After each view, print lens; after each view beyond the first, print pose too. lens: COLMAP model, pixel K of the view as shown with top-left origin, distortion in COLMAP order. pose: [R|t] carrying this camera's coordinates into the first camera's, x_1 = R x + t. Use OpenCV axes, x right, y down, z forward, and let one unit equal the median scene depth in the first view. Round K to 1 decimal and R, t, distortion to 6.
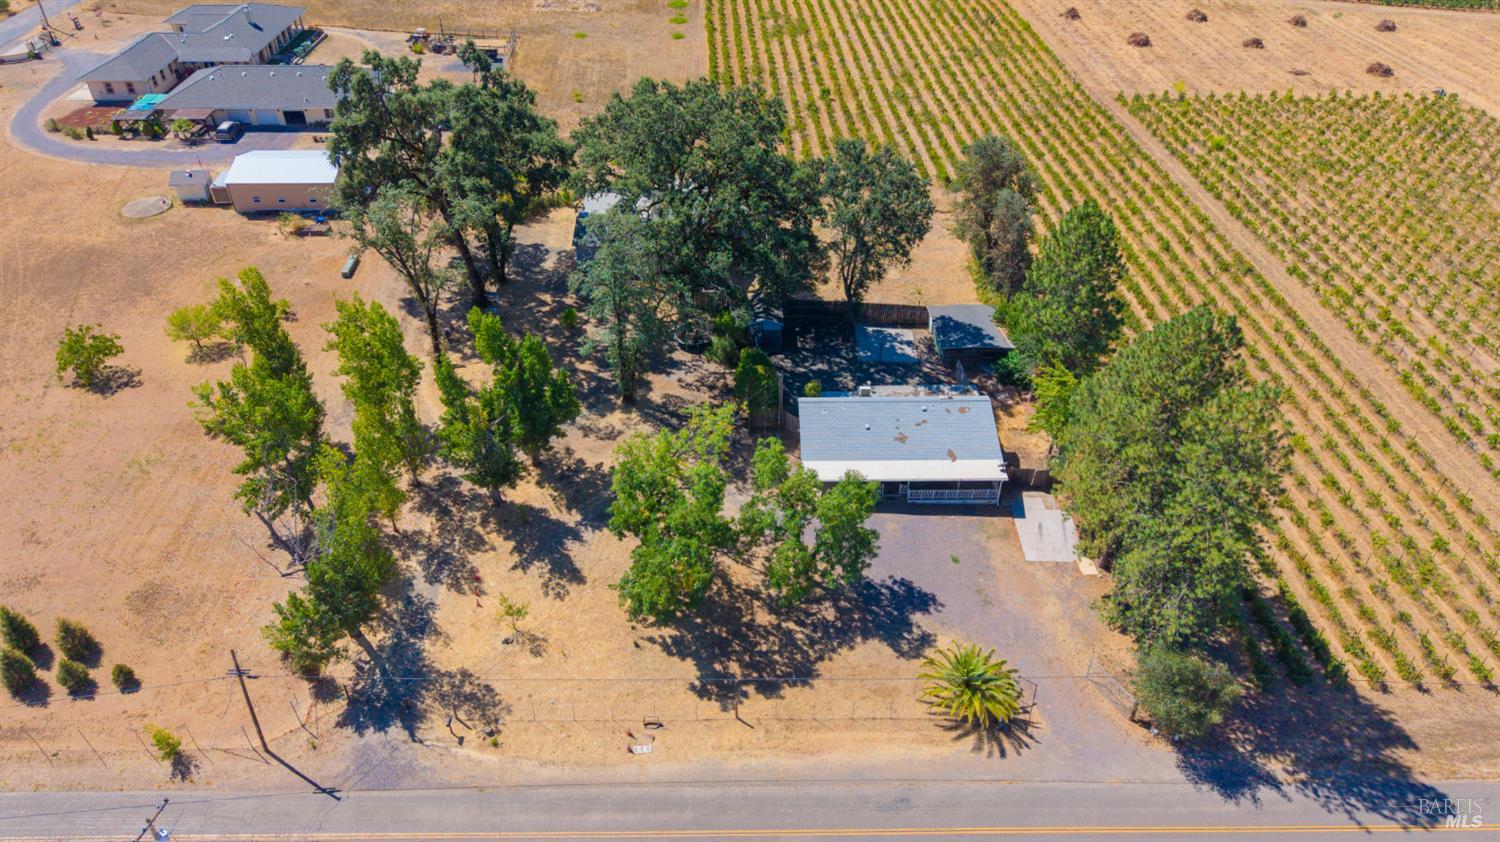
lens RADIAL K [[992.1, 0, 760.8], [0, 992.1, 420.9], [0, 0, 1]] dist [0.010431, -0.019413]
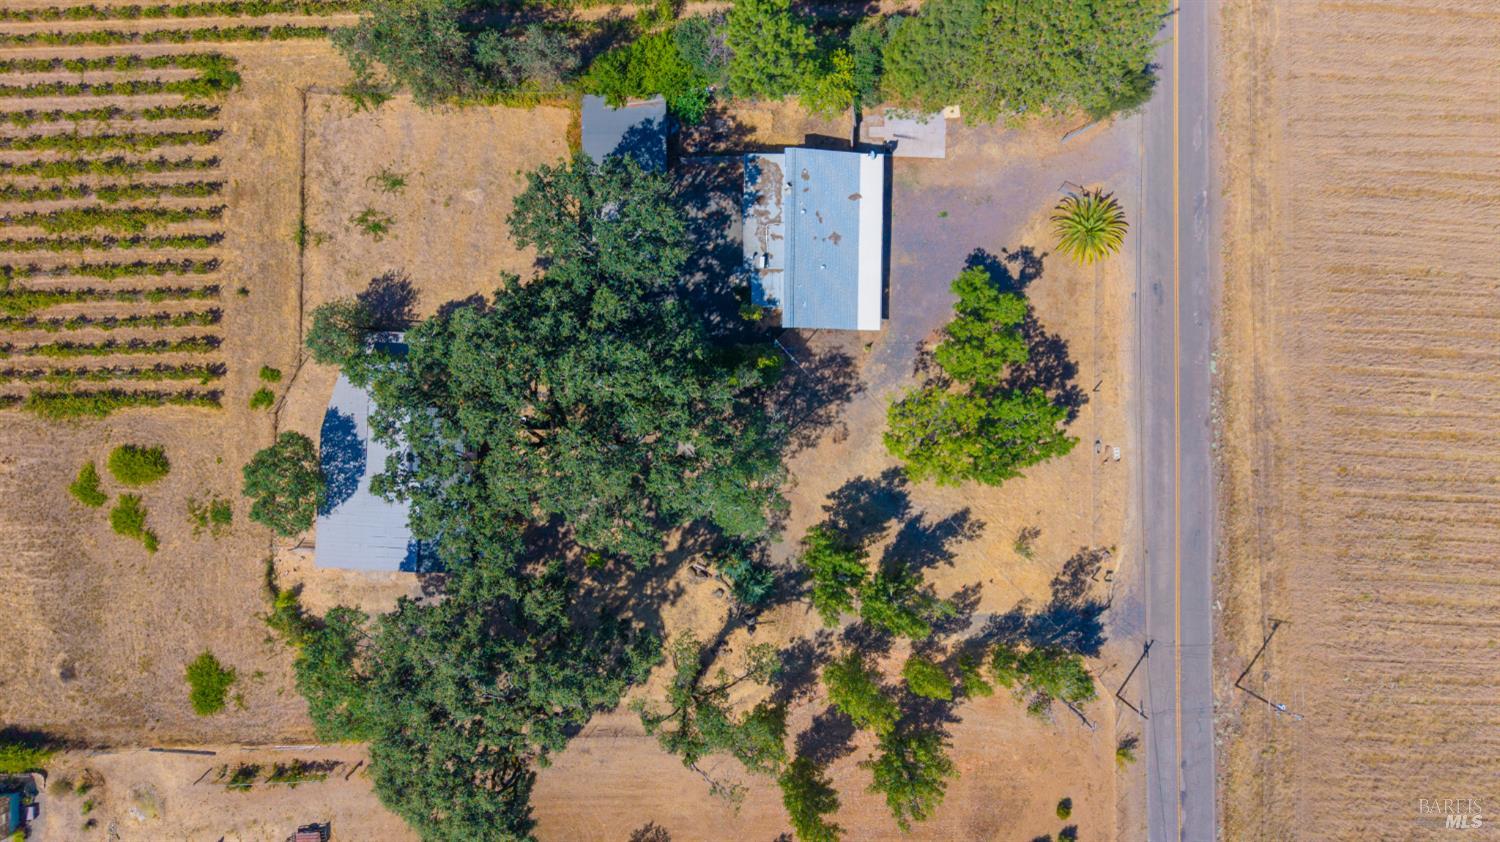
lens RADIAL K [[992.1, 0, 751.1], [0, 992.1, 425.6], [0, 0, 1]] dist [0.010431, -0.019413]
pose [[0.036237, -0.999154, -0.019454, -0.046338], [0.611612, 0.006778, 0.791128, -0.880939], [-0.790327, -0.040566, 0.611341, 0.366549]]
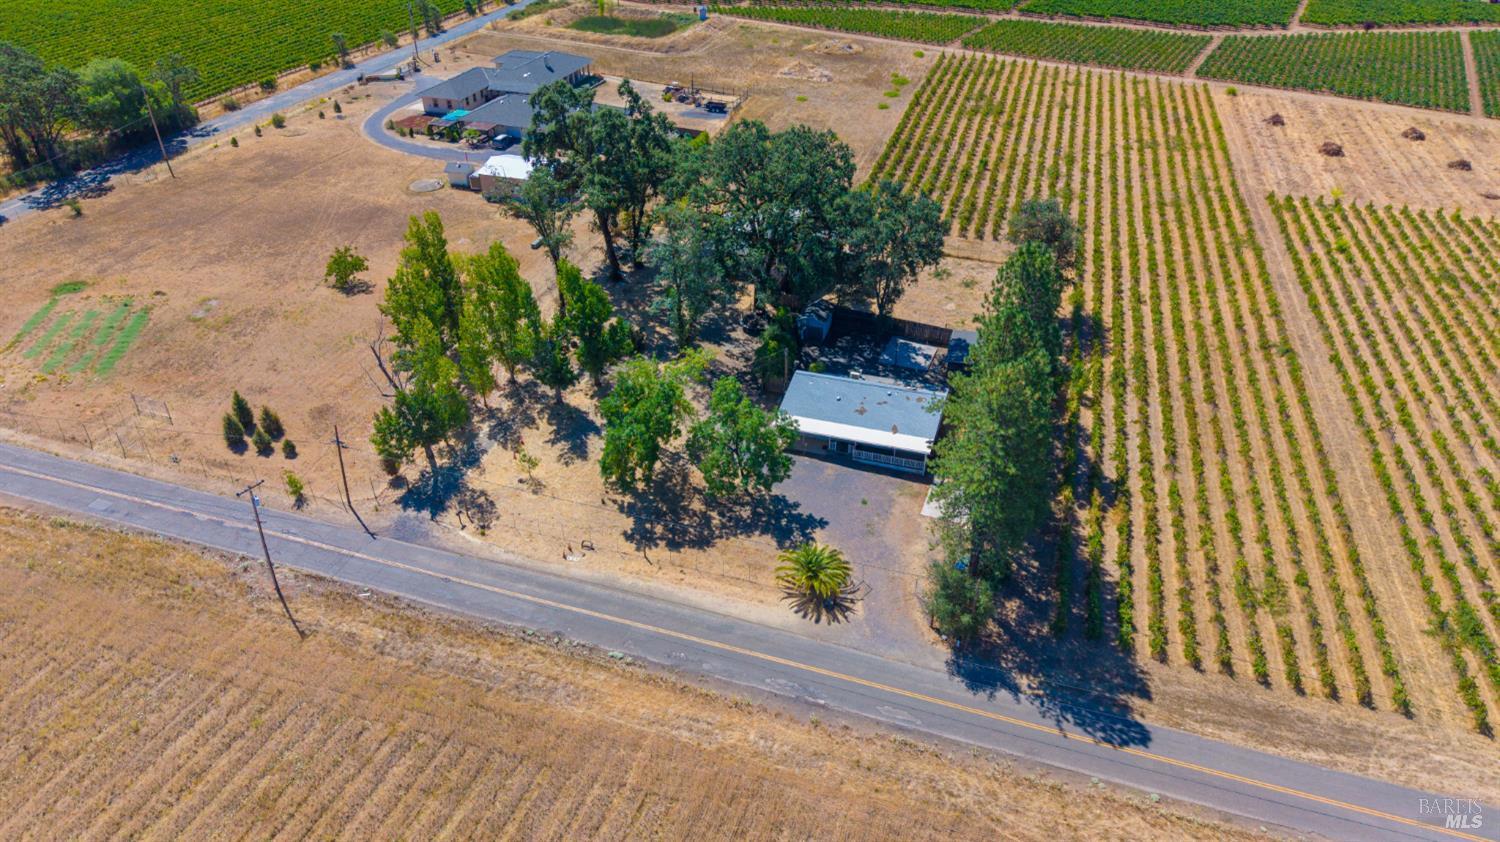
lens RADIAL K [[992.1, 0, 762.3], [0, 992.1, 419.0], [0, 0, 1]] dist [0.010431, -0.019413]
pose [[0.945067, 0.172936, -0.277383, 0.358194], [-0.193699, 0.979834, -0.049063, 0.109017], [0.263305, 0.100096, 0.959506, -0.223111]]
